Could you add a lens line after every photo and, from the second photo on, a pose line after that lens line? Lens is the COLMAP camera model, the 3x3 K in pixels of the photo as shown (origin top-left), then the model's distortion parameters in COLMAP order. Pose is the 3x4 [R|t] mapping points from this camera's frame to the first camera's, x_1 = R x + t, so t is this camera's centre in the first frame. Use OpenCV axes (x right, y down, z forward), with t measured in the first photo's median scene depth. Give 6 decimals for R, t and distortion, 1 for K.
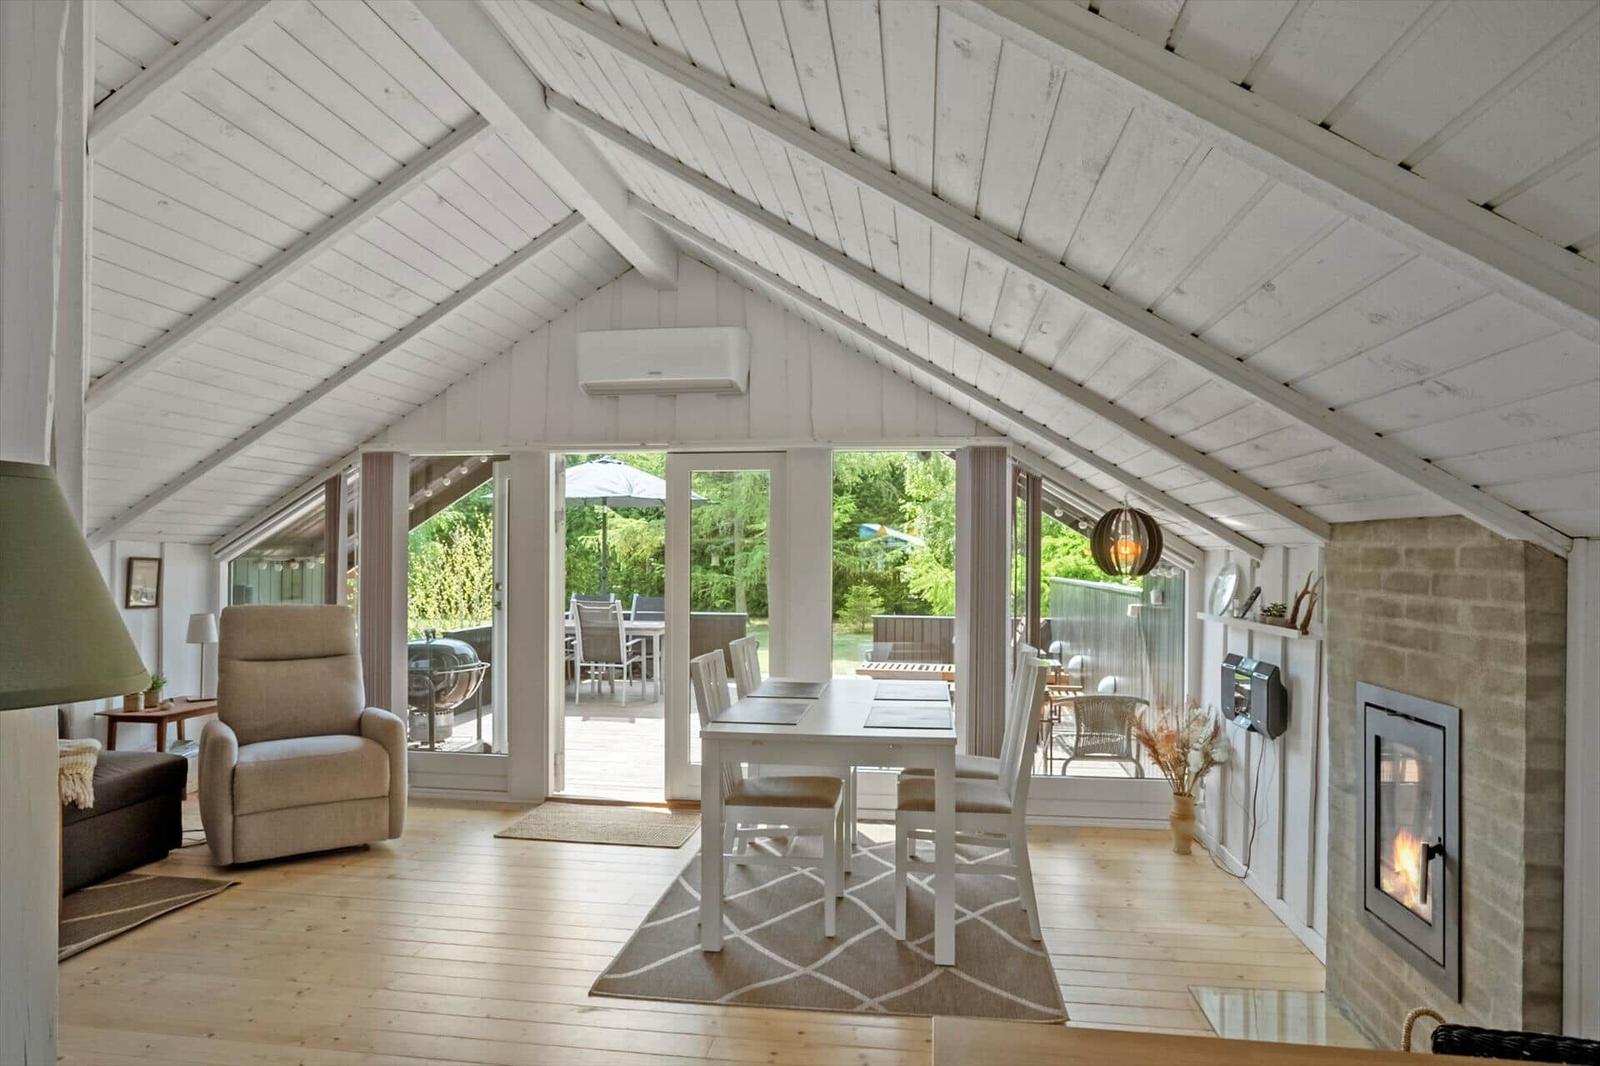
lens RADIAL K [[1001.6, 0, 809.2], [0, 1001.6, 549.0], [0, 0, 1]] dist [-0.016539, 0.008088]
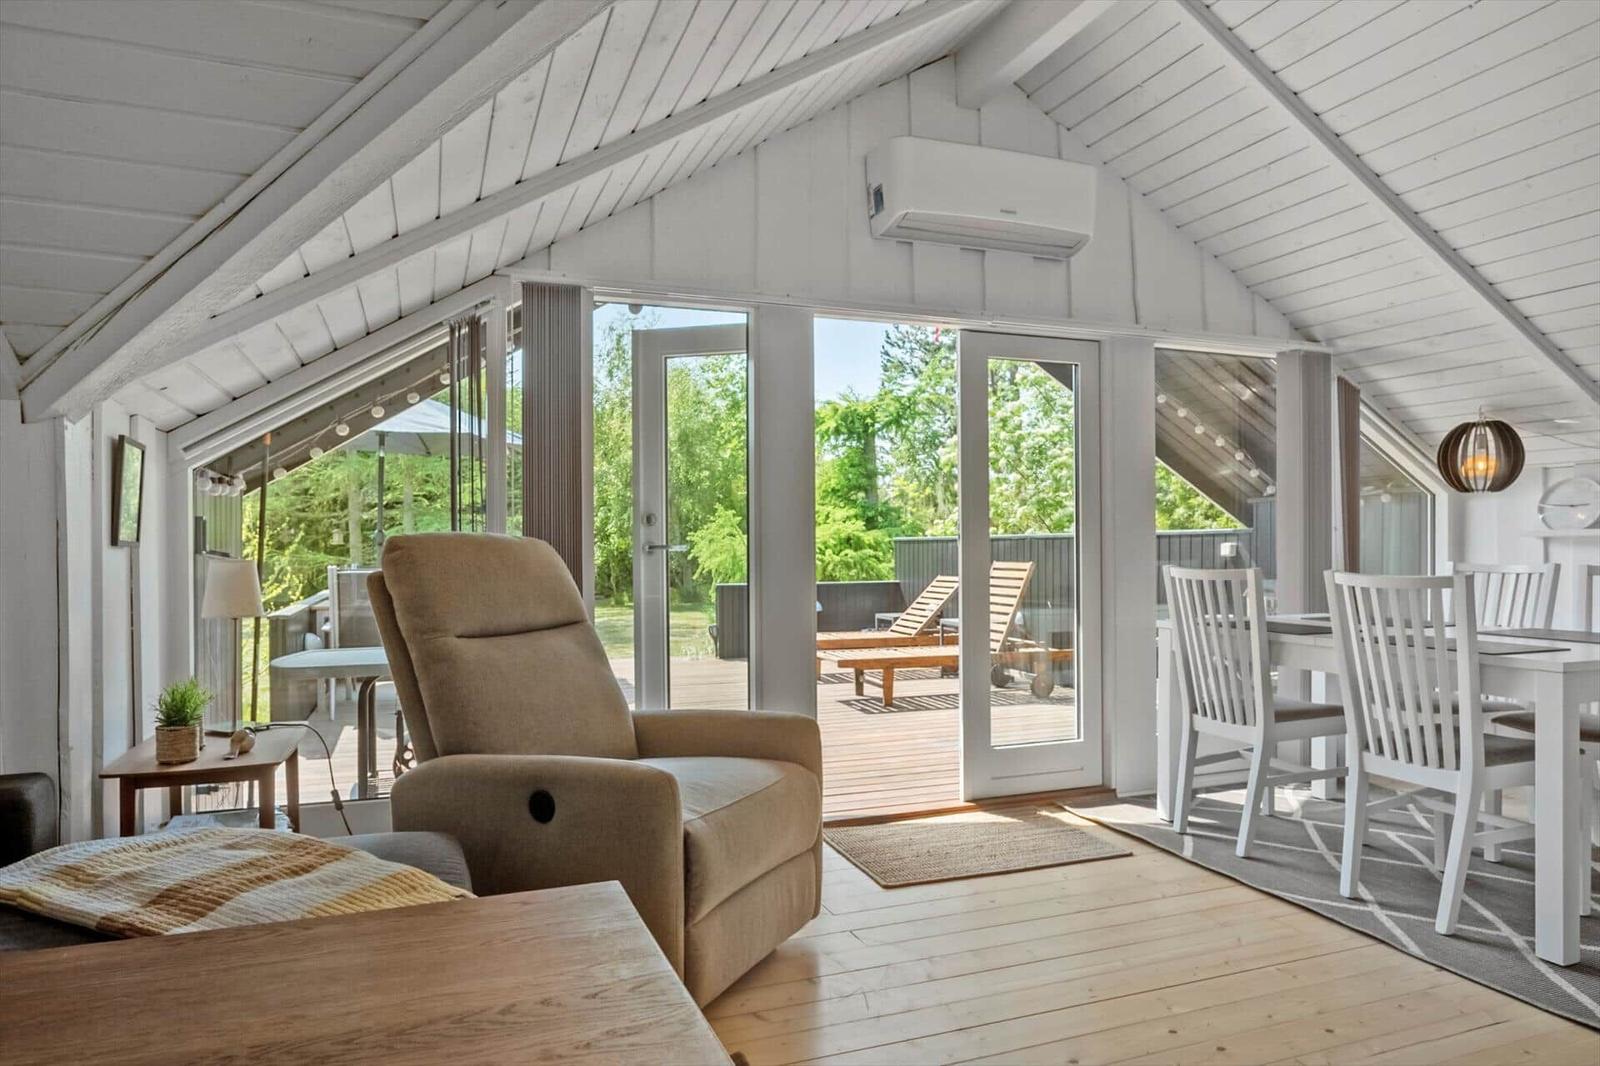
lens RADIAL K [[1001.6, 0, 789.6], [0, 1001.6, 548.9], [0, 0, 1]] dist [-0.016539, 0.008088]
pose [[0.865418, -0.012437, 0.500897, -0.360748], [0.009243, 0.999918, 0.008857, 0.033009], [-0.500966, -0.003036, 0.865462, 0.249399]]
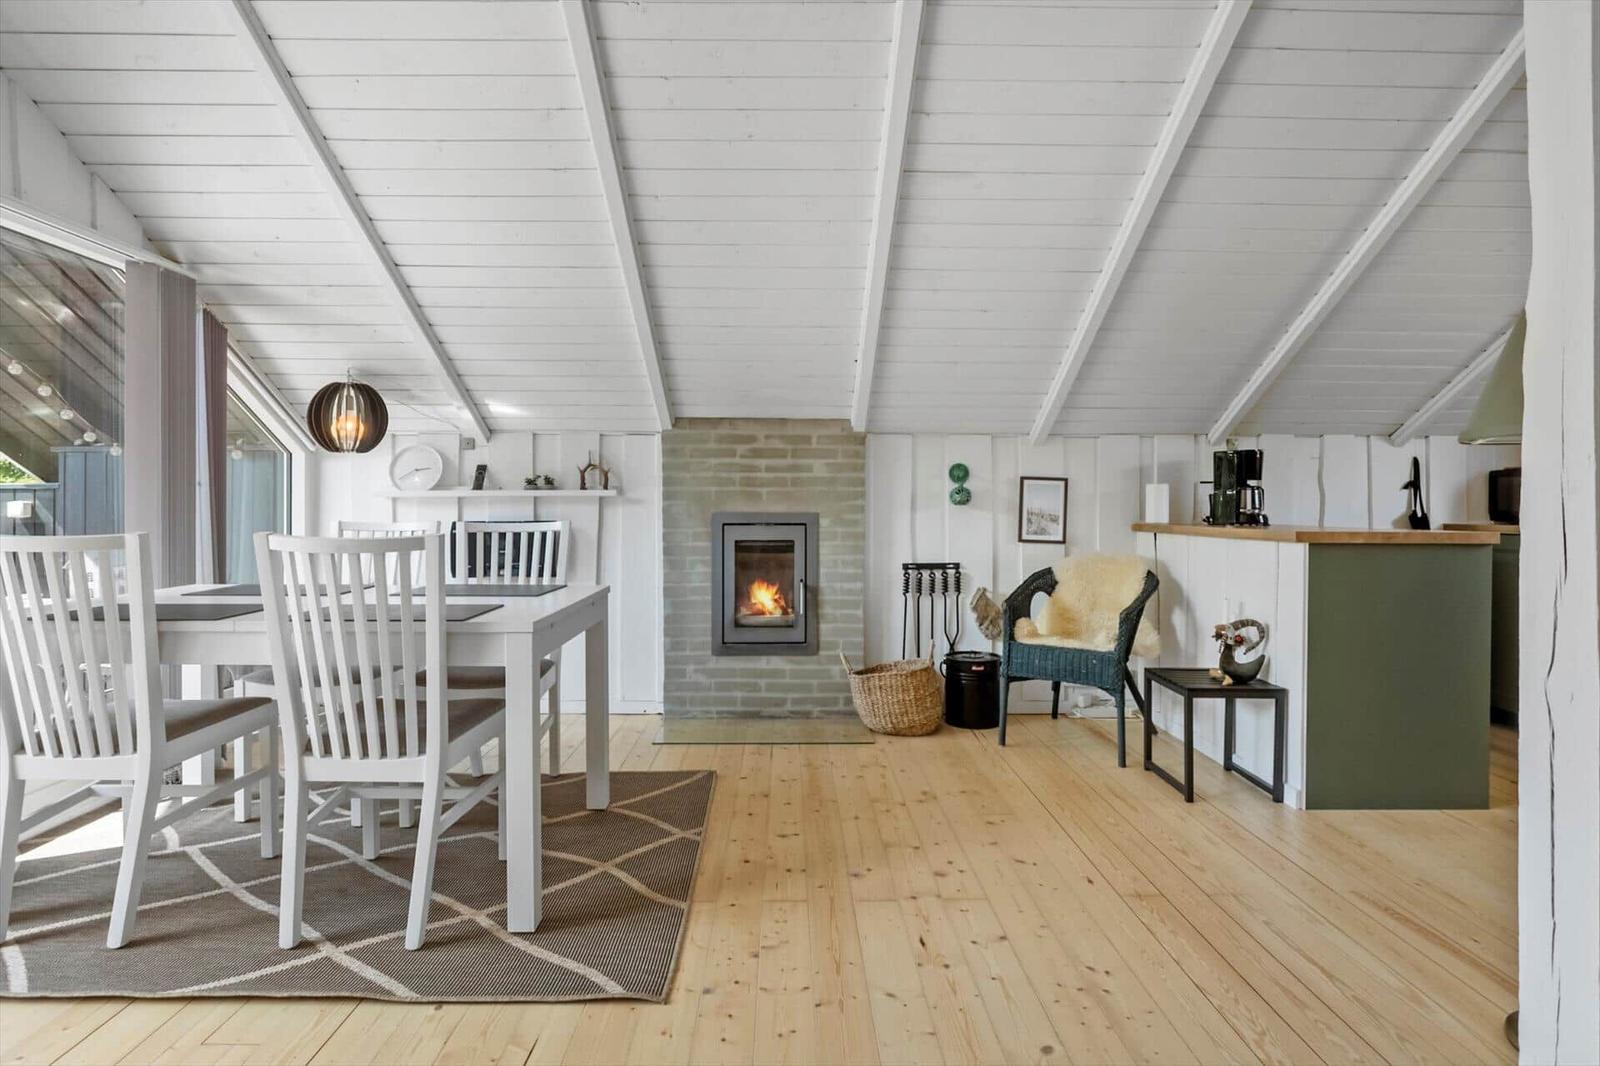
lens RADIAL K [[823.3, 0, 796.5], [0, 823.3, 509.2], [0, 0, 1]] dist [-0.018159, 0.007594]
pose [[-0.169017, -0.010694, 0.985555, -0.268828], [-0.003995, 0.999940, 0.010165, 0.035916], [-0.985605, -0.002219, -0.169050, 0.347001]]
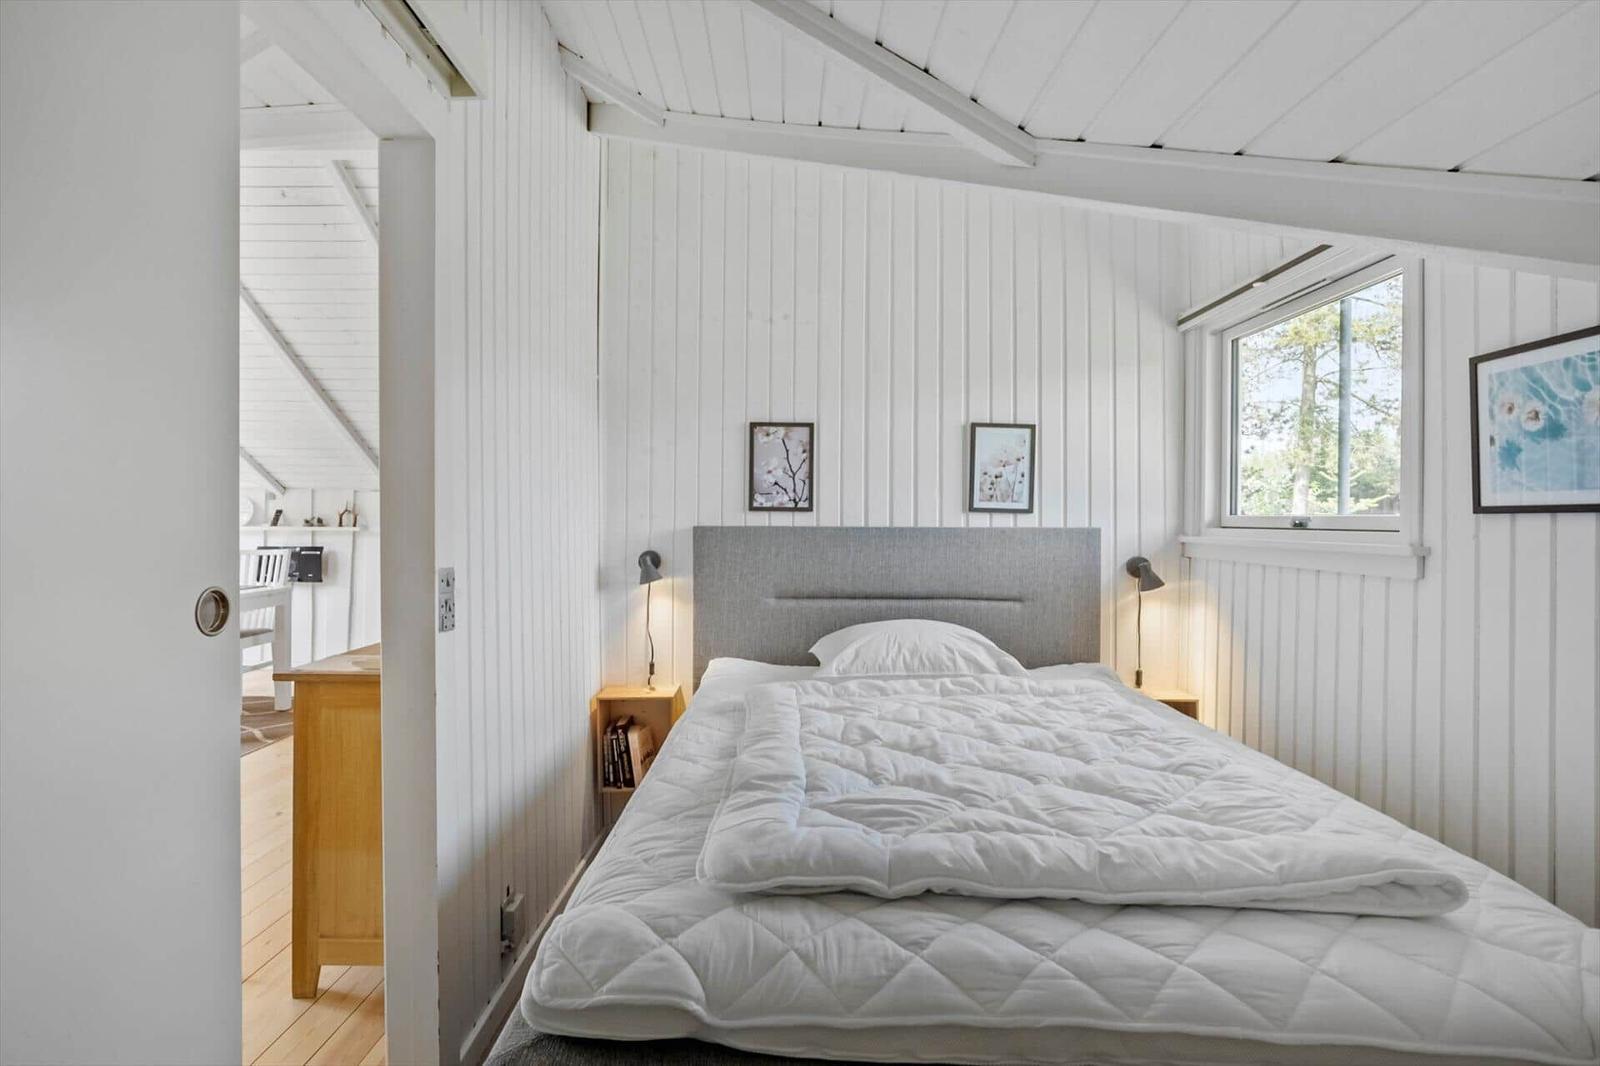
lens RADIAL K [[823.3, 0, 794.0], [0, 823.3, 526.1], [0, 0, 1]] dist [-0.018159, 0.007594]
pose [[-0.146203, -0.015204, 0.989138, -0.547883], [-0.015573, 0.999793, 0.013065, 0.015027], [-0.989132, -0.013494, -0.146410, 0.110216]]
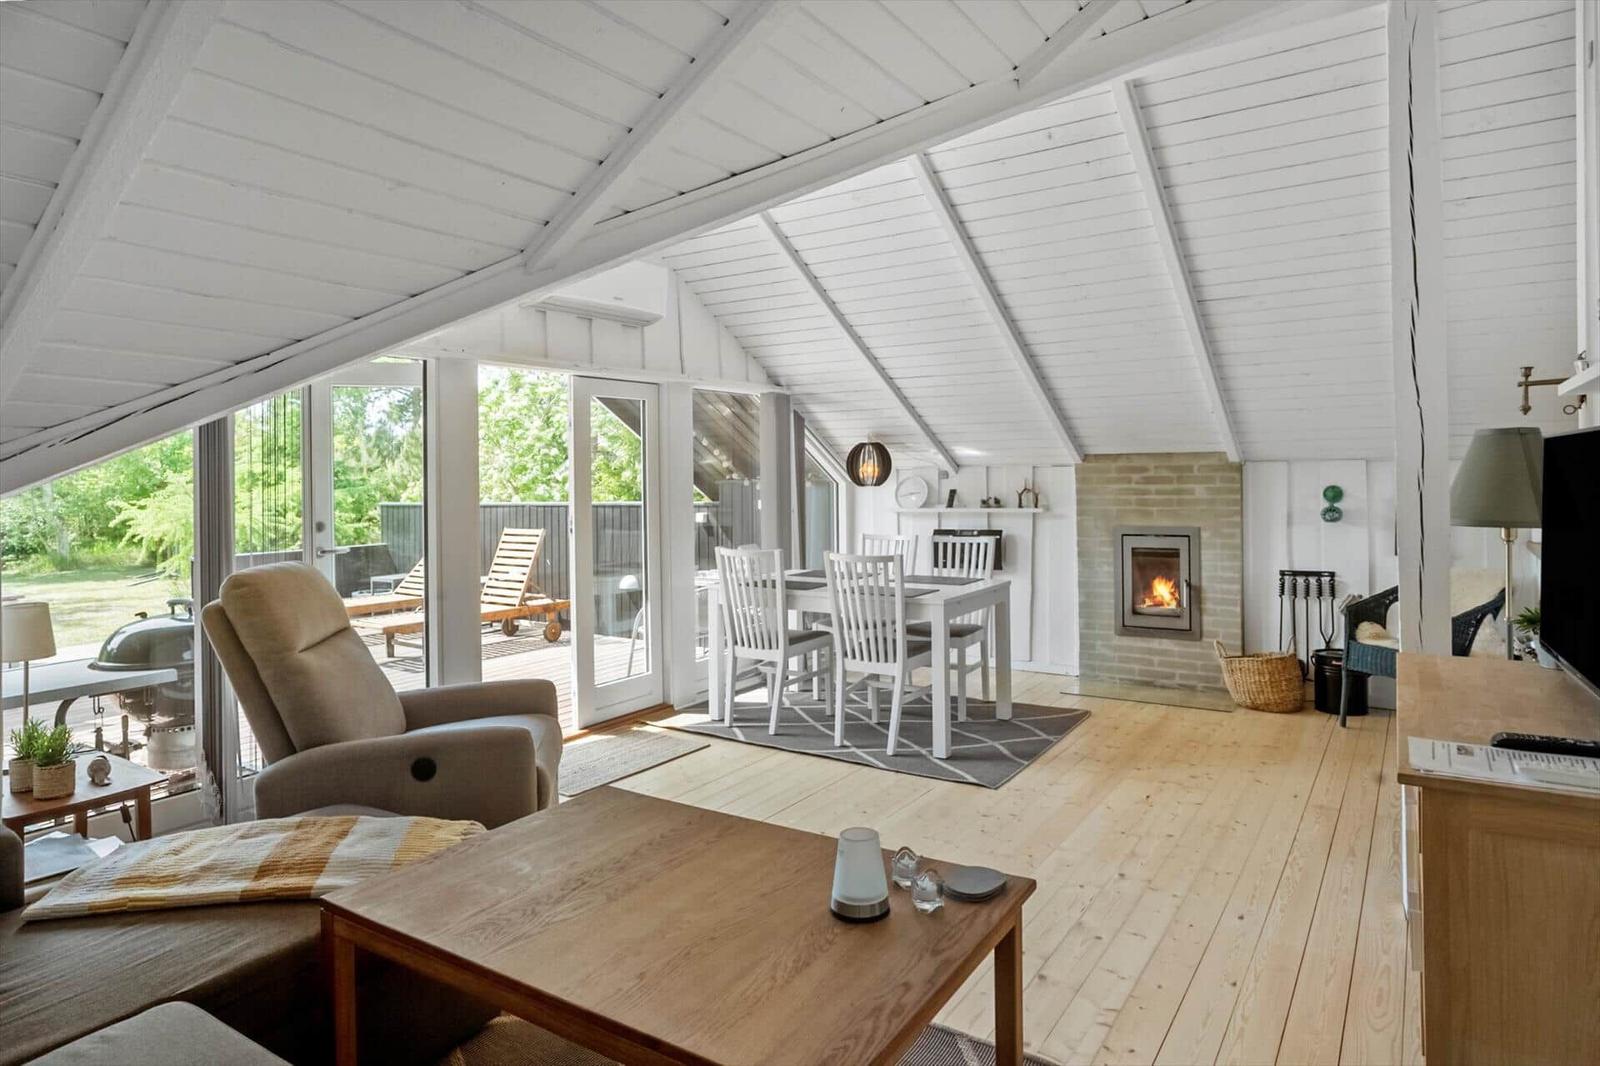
lens RADIAL K [[952.5, 0, 807.9], [0, 952.5, 478.3], [0, 0, 1]] dist [-0.000479, 0.004645]
pose [[0.408436, -0.014137, 0.912677, -0.521867], [0.016261, 0.999834, 0.008210, 0.000348], [-0.912642, 0.011487, 0.408598, 0.240233]]
